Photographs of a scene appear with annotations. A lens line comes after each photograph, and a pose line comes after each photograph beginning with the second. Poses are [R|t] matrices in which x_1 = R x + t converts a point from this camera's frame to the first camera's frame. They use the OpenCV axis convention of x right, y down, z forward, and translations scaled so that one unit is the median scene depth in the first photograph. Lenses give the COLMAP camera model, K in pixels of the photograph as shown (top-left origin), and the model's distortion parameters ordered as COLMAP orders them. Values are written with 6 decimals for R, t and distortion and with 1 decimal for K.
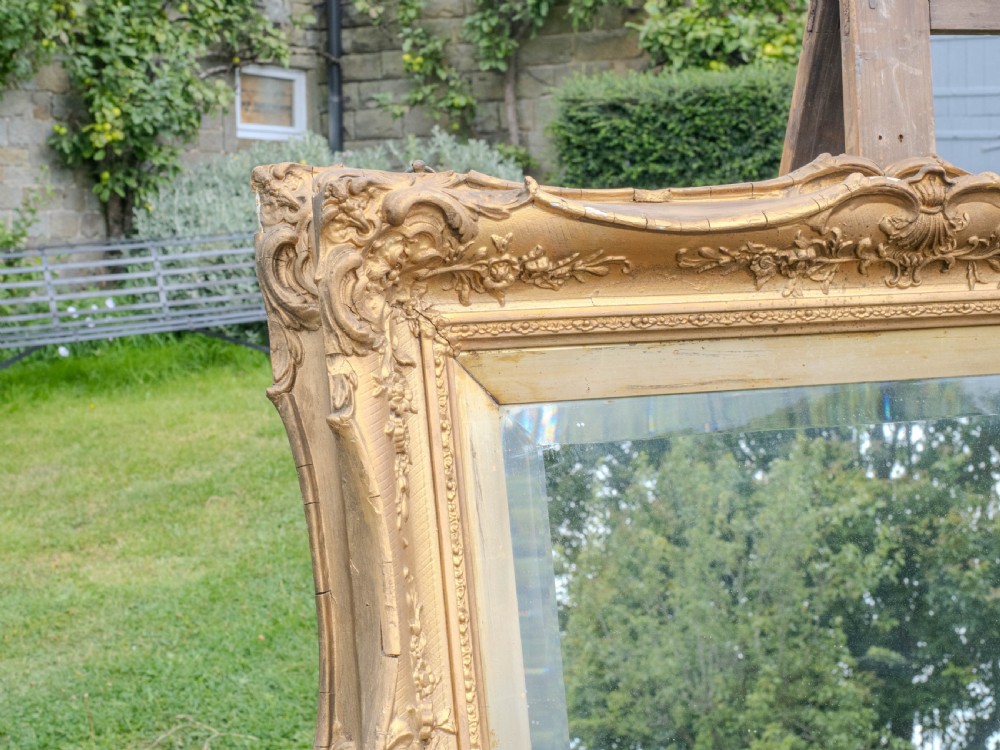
lens RADIAL K [[1670.7, 0, 442.0], [0, 1670.7, 317.5], [0, 0, 1]] dist [0.006539, -0.045946]
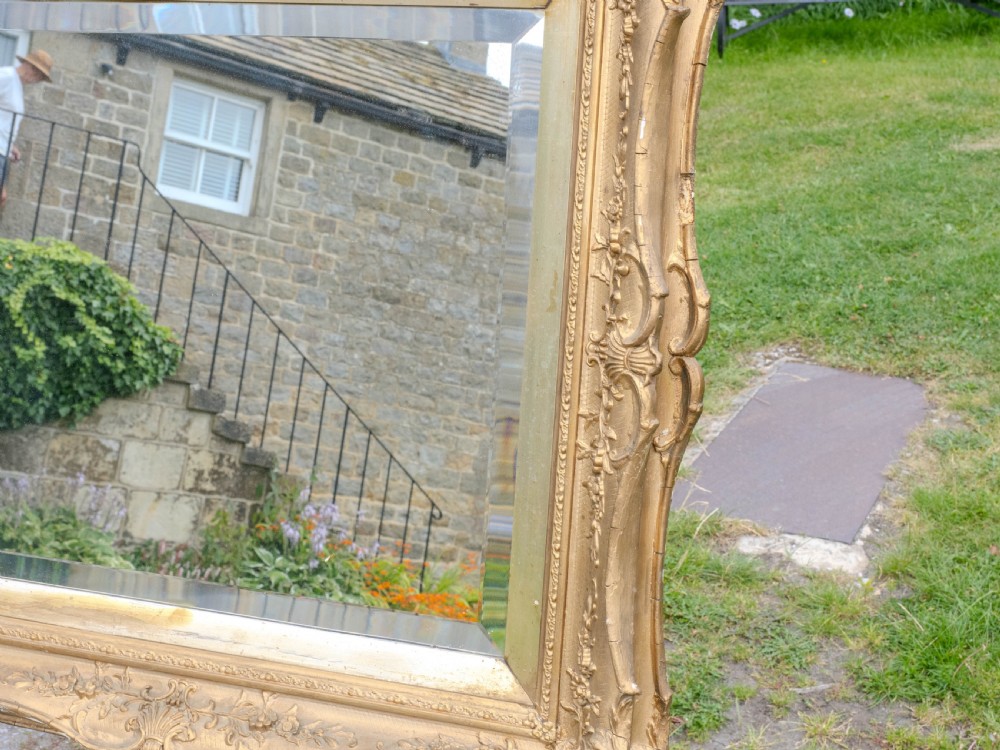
lens RADIAL K [[1468.0, 0, 508.8], [0, 1468.0, 372.9], [0, 0, 1]] dist [0.006402, -0.035024]
pose [[0.805491, 0.201308, -0.557368, 0.418105], [-0.052372, 0.961036, 0.271417, -0.005639], [0.590289, -0.189434, 0.784649, 0.089922]]
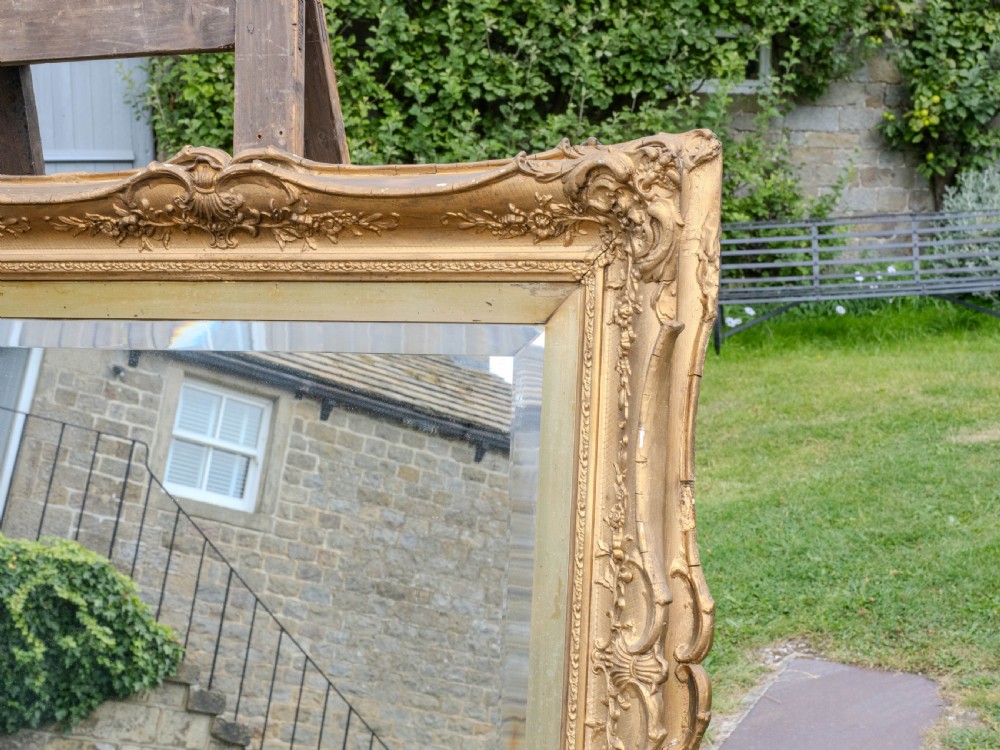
lens RADIAL K [[1466.4, 0, 510.1], [0, 1466.4, 372.2], [0, 0, 1]] dist [0.003013, -0.019785]
pose [[0.805818, 0.078418, -0.586948, 0.419845], [-0.041540, 0.996237, 0.076070, -0.009345], [0.590704, -0.036917, 0.806043, 0.087459]]
